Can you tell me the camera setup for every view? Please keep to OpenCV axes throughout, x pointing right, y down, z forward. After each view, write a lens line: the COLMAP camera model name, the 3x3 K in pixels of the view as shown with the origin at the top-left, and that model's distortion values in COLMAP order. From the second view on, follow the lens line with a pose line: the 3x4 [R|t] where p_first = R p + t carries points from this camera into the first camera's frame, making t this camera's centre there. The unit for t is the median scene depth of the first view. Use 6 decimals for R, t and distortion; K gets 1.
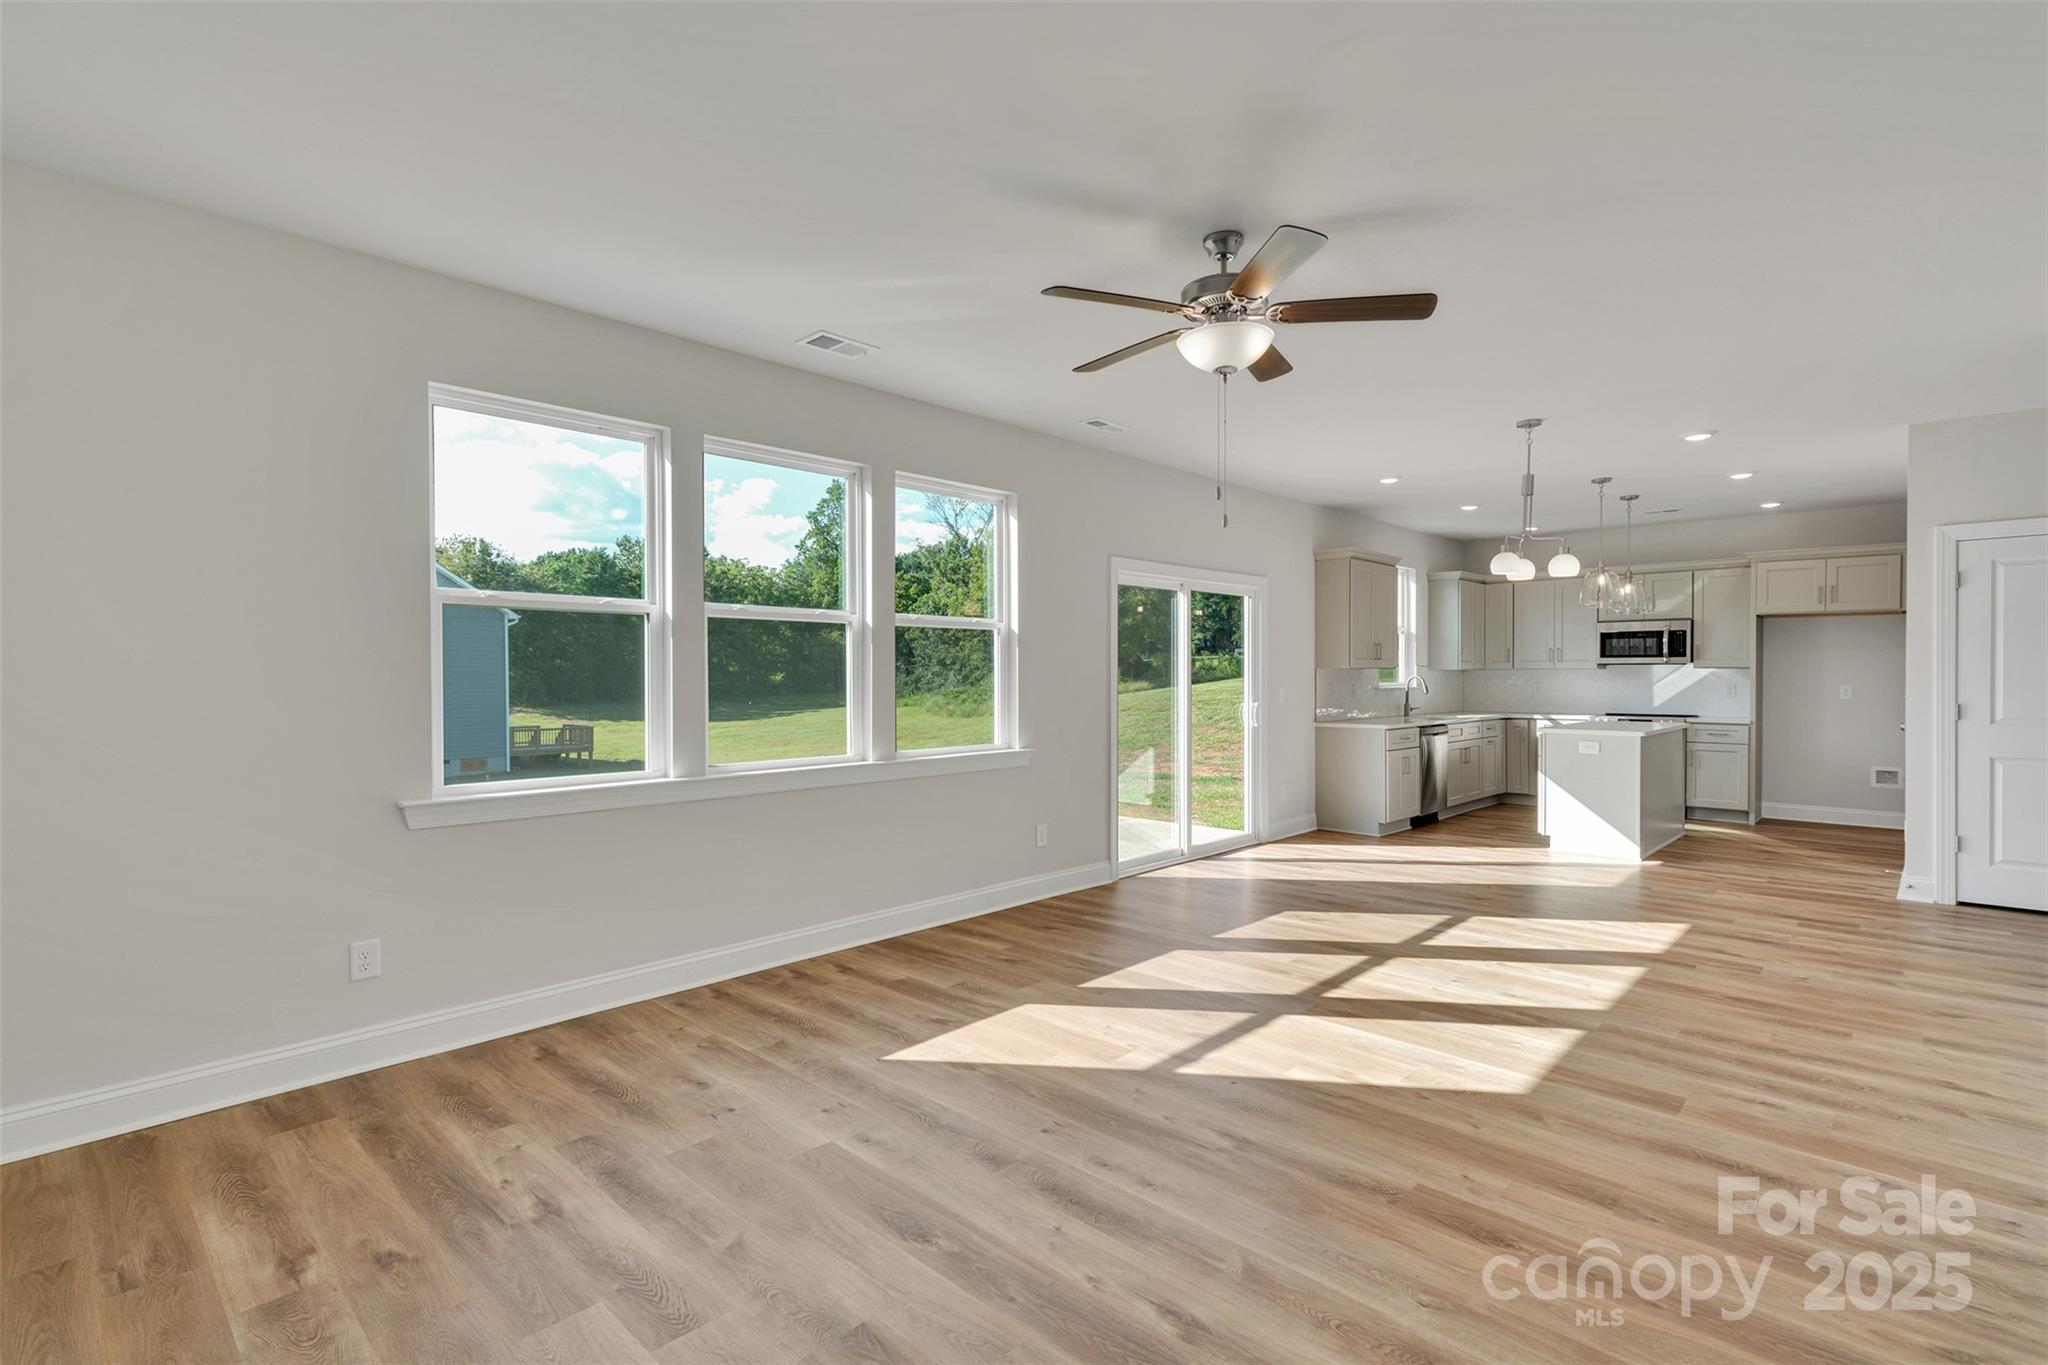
lens RADIAL K [[961.0, 0, 1018.7], [0, 961.0, 674.8], [0, 0, 1]] dist [0.008622, 0.000076]
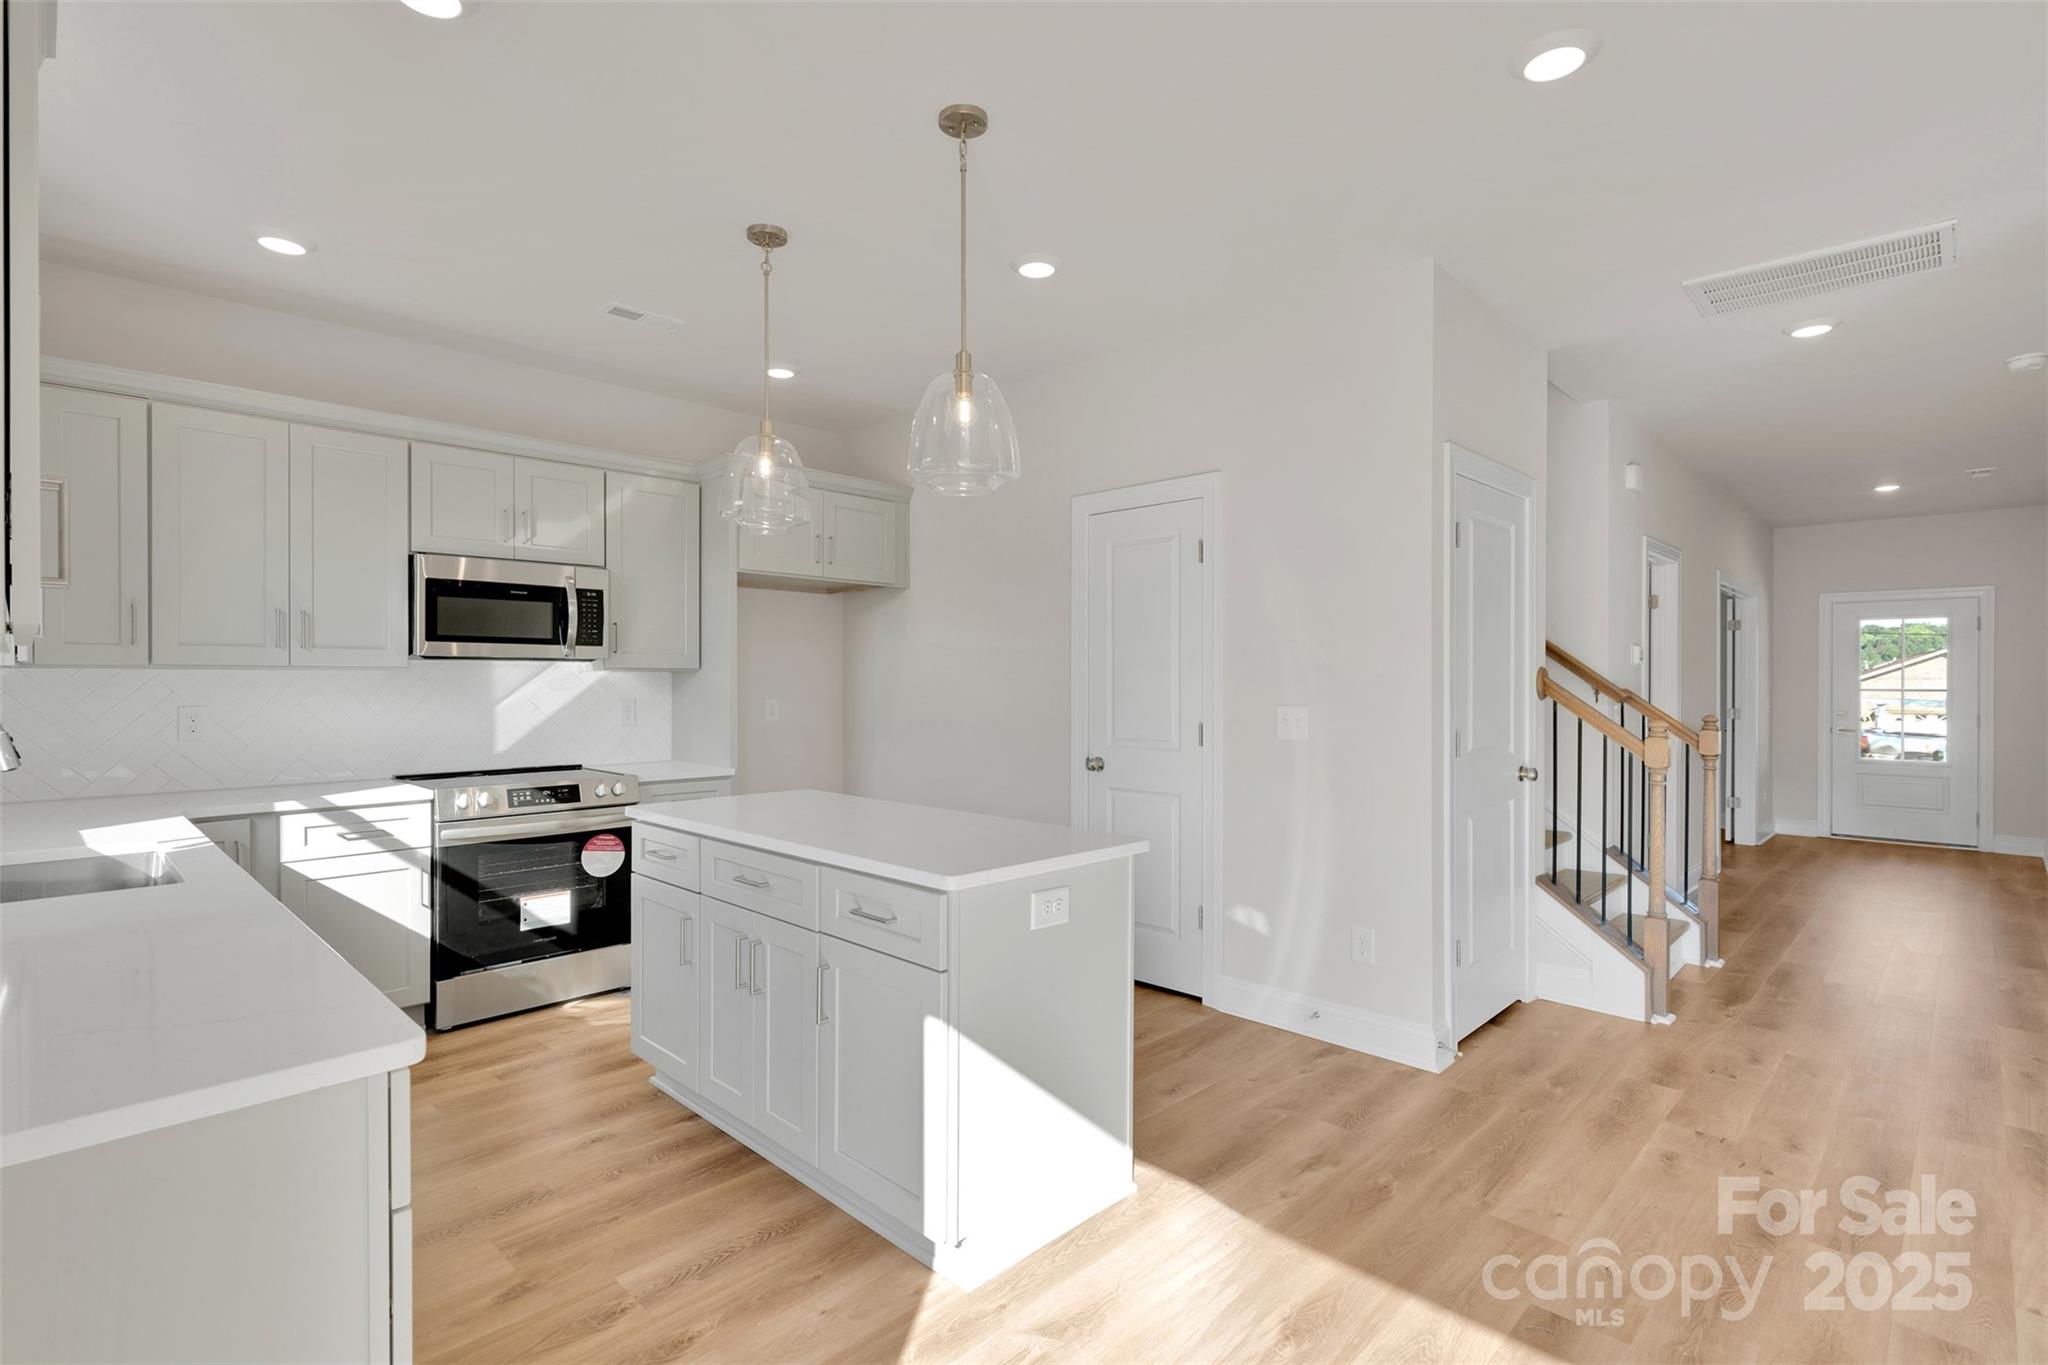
lens RADIAL K [[961.0, 0, 1026.3], [0, 961.0, 689.7], [0, 0, 1]] dist [0.008622, 0.000076]
pose [[-0.011694, -0.012939, 0.999848, 0.477410], [-0.002815, 0.999913, 0.012907, -0.008358], [-0.999928, -0.002664, -0.011729, 1.829486]]
